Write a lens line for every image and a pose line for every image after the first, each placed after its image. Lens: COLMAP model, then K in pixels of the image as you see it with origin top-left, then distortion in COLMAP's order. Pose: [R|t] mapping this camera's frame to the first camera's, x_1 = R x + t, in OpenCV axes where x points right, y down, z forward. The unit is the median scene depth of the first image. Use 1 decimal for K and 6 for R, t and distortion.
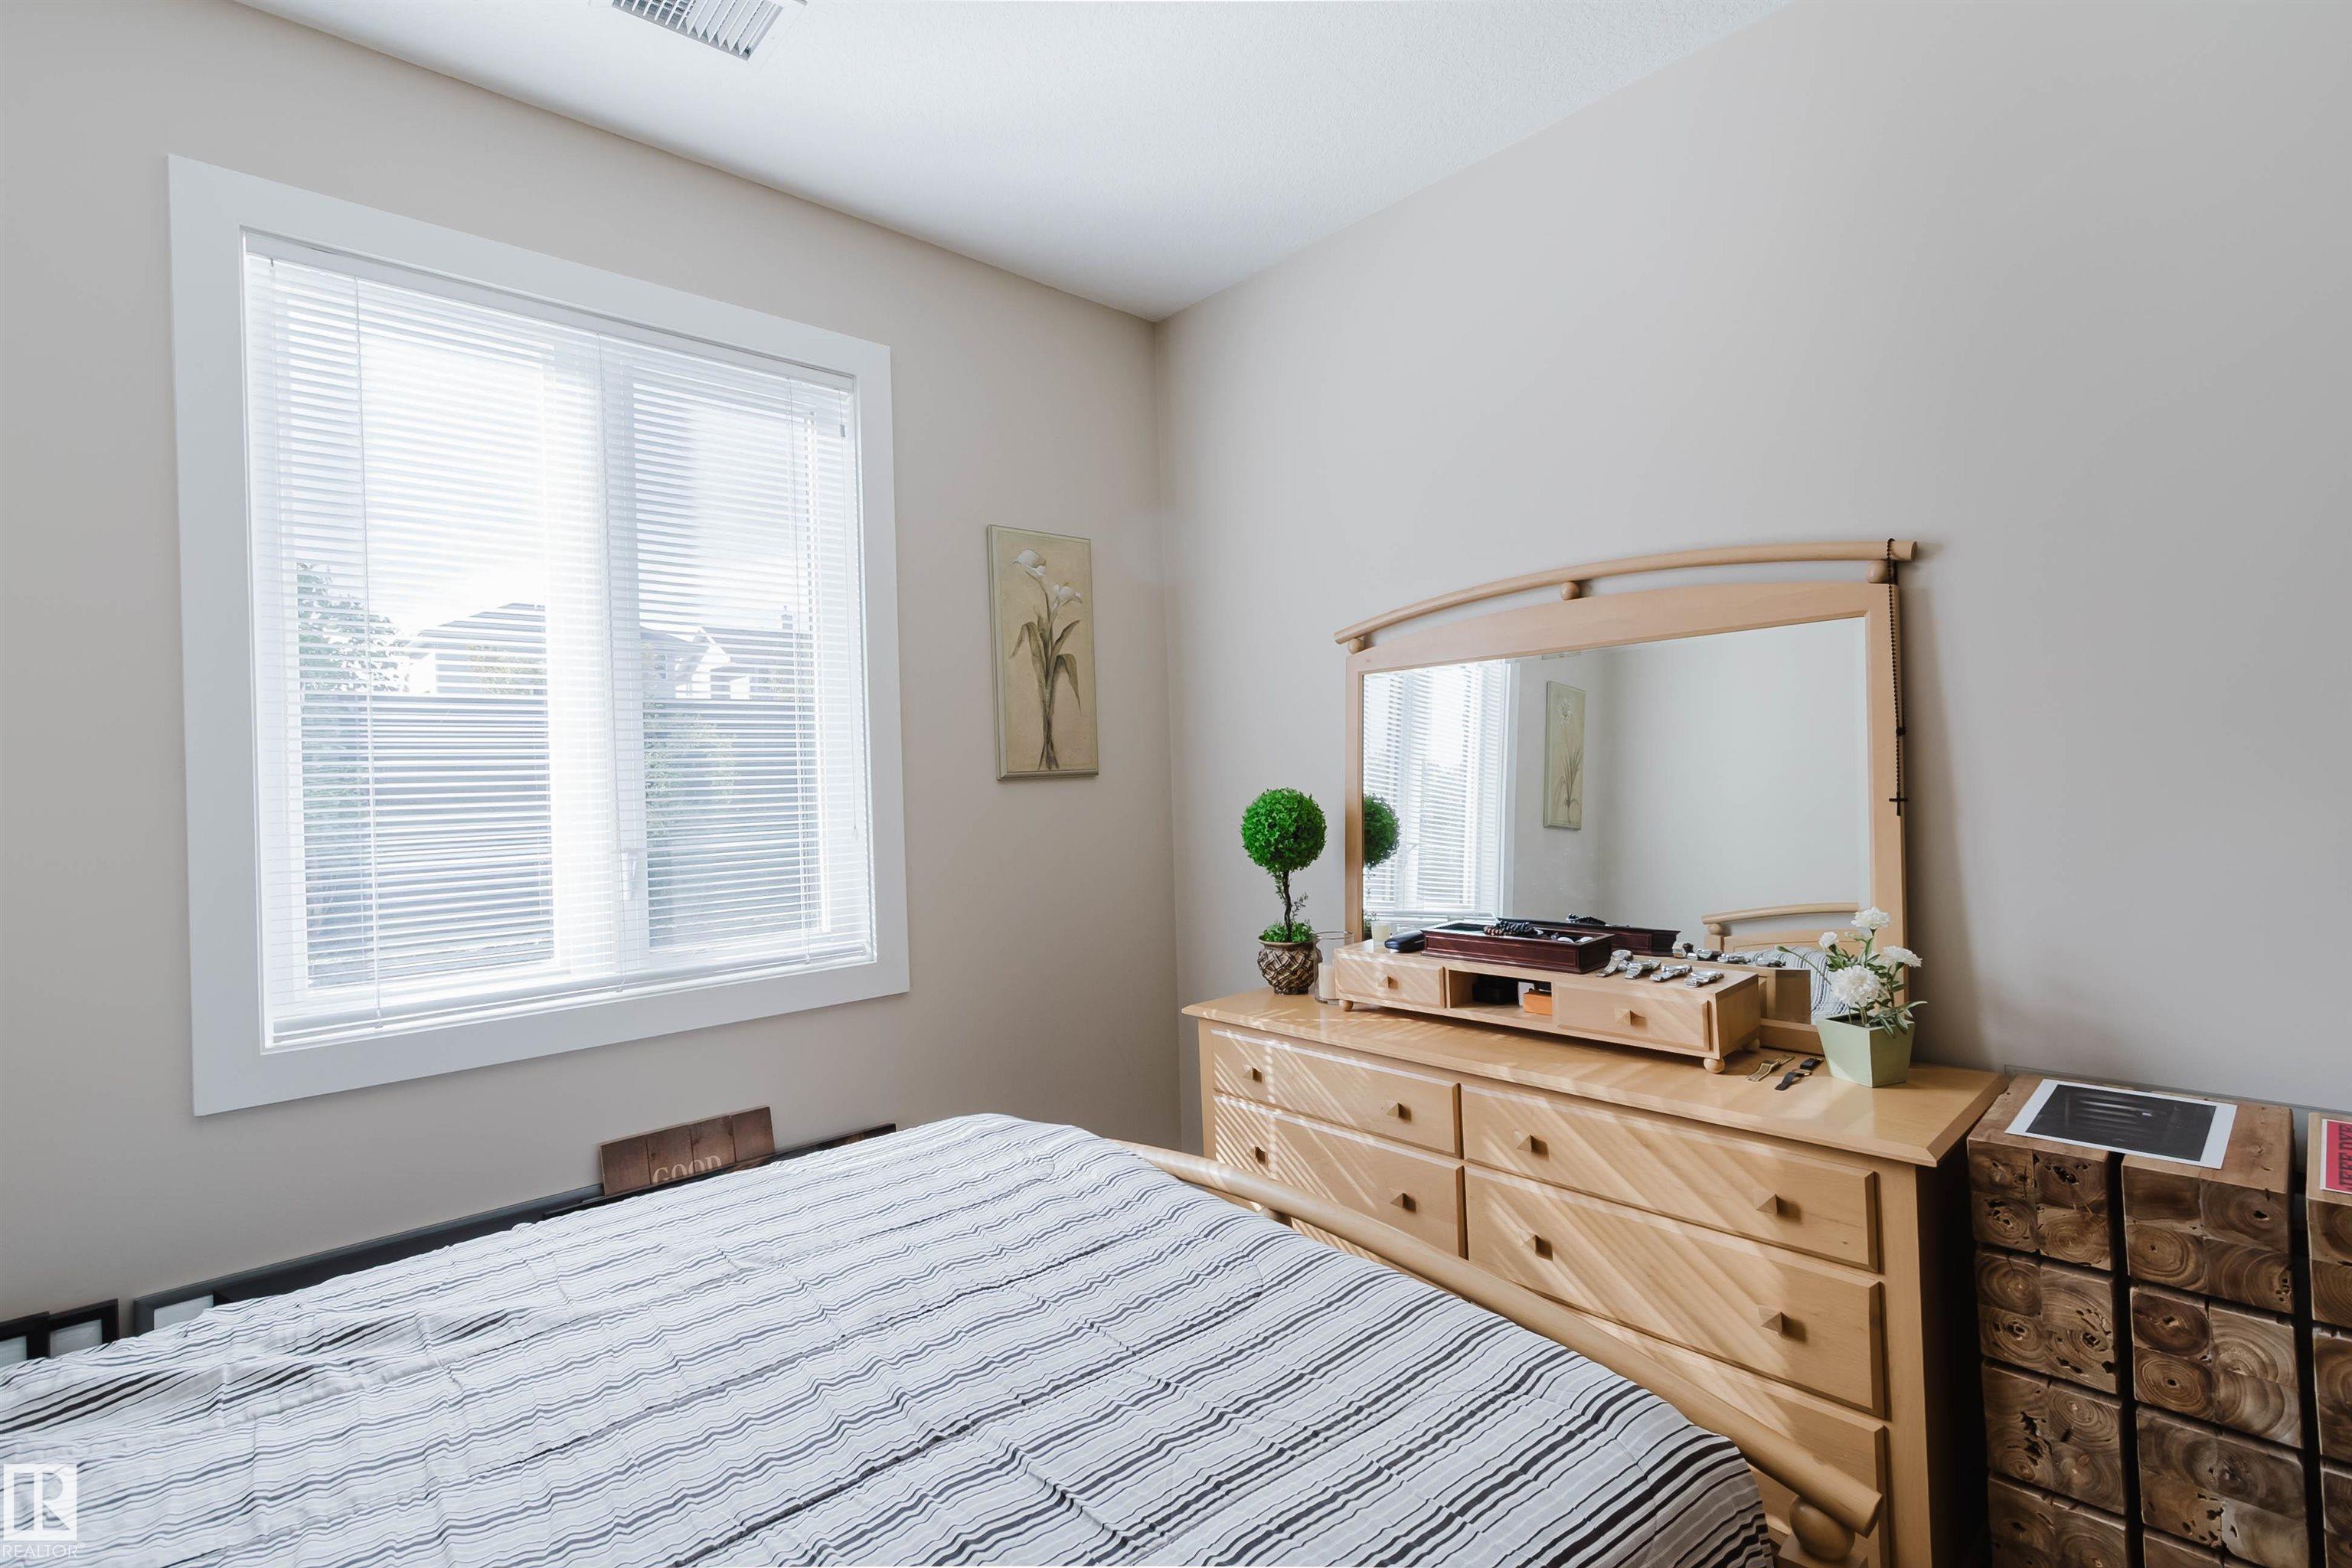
lens RADIAL K [[1075.1, 0, 1180.2], [0, 1075.1, 766.0], [0, 0, 1]] dist [0.002756, -0.000418]
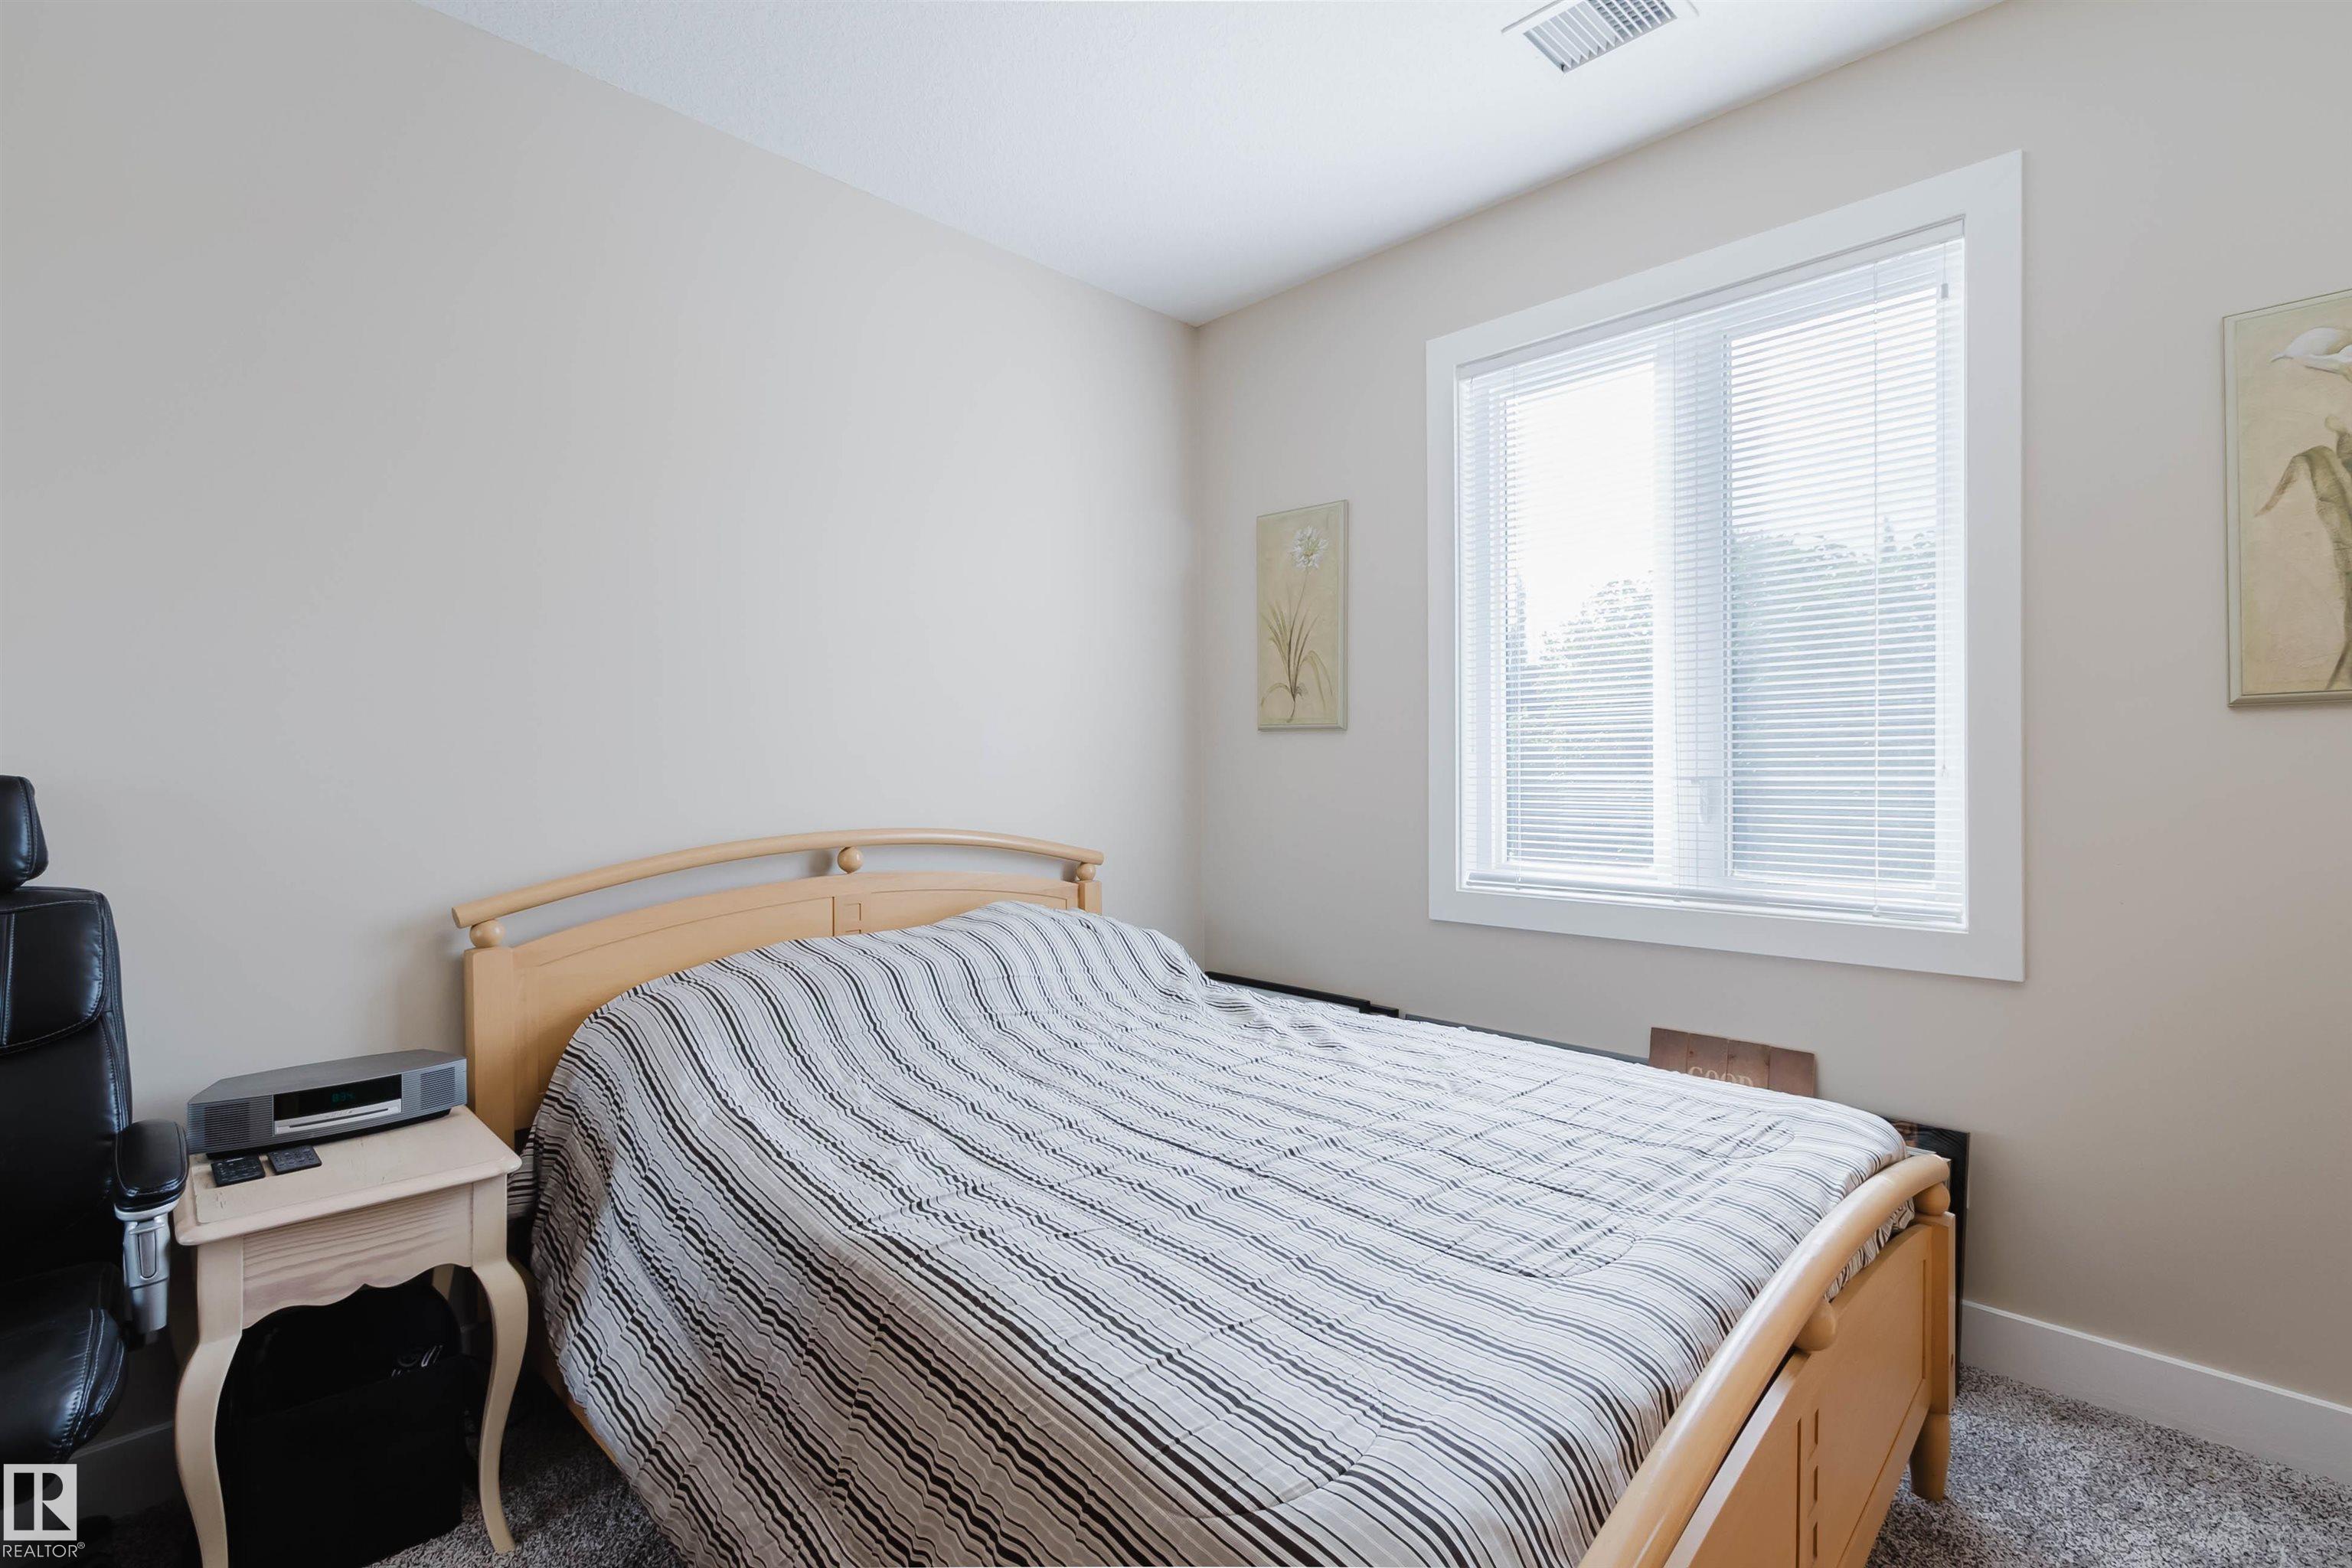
lens RADIAL K [[1086.1, 0, 1179.2], [0, 1086.1, 761.1], [0, 0, 1]] dist [-0.000584, -0.000543]
pose [[0.049614, 0.024600, -0.998465, 0.517897], [0.015712, 0.999554, 0.025407, 0.022098], [0.998645, -0.016949, 0.049206, 0.370174]]
